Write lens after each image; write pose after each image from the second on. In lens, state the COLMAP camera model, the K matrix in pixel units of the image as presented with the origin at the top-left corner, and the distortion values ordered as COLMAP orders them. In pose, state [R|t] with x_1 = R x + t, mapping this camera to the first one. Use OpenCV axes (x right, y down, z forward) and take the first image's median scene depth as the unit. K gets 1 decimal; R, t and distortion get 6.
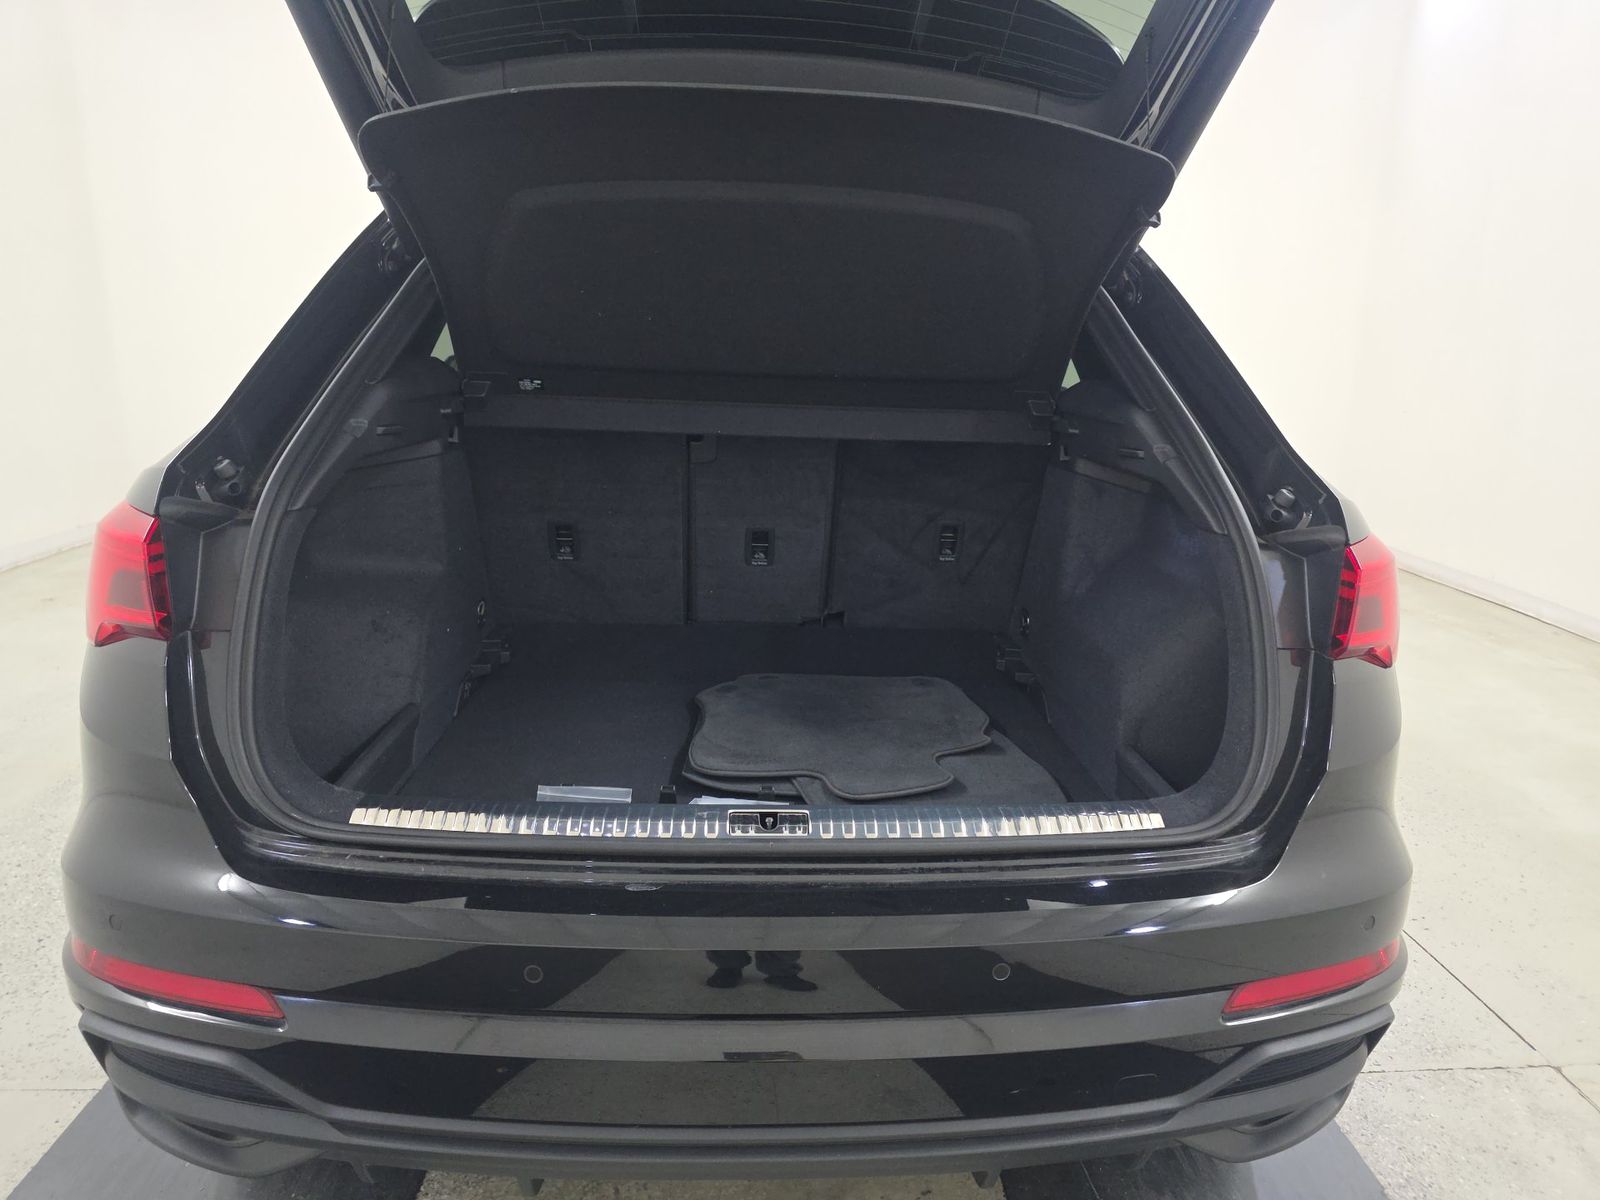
lens RADIAL K [[1069.2, 0, 801.6], [0, 1069.2, 588.9], [0, 0, 1]] dist [0.031995, -0.027025]
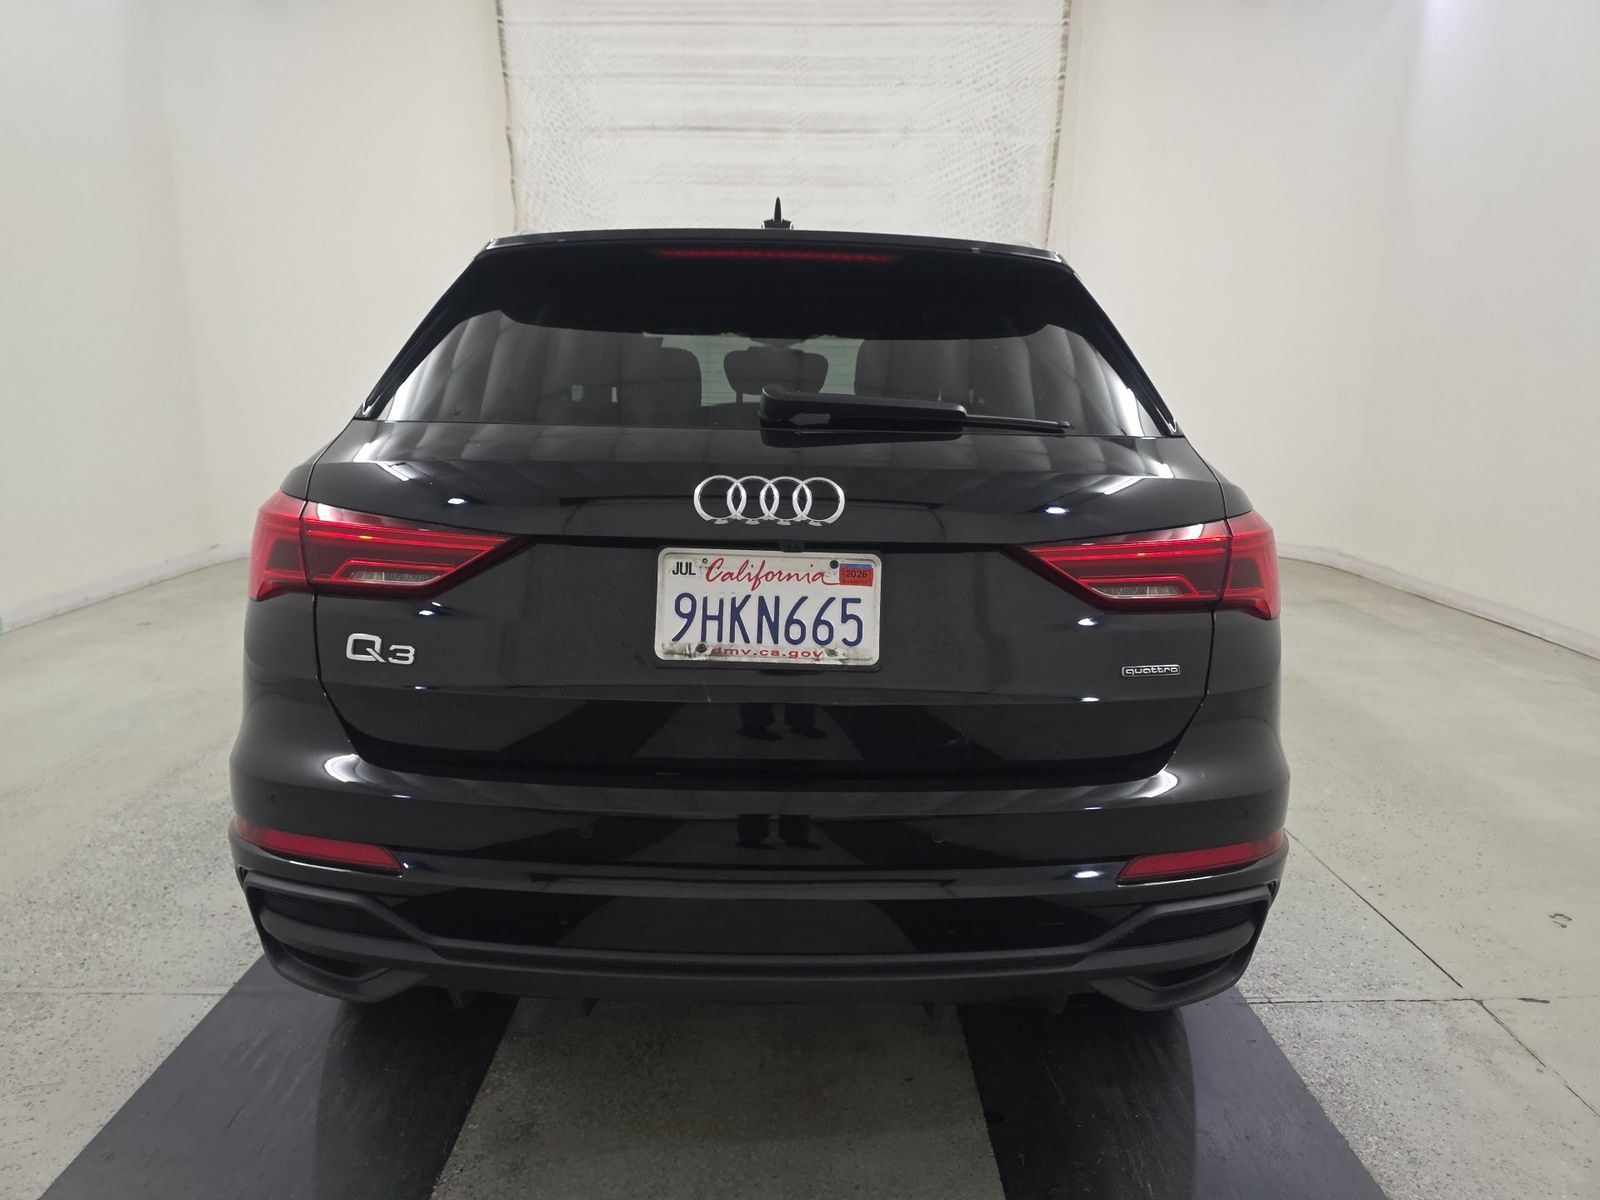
lens RADIAL K [[1069.2, 0, 789.1], [0, 1069.2, 594.8], [0, 0, 1]] dist [0.031995, -0.027025]
pose [[0.998652, -0.002490, -0.051852, 0.043254], [0.000557, 0.999305, -0.037275, 0.066920], [0.051909, 0.037196, 0.997959, -0.193813]]
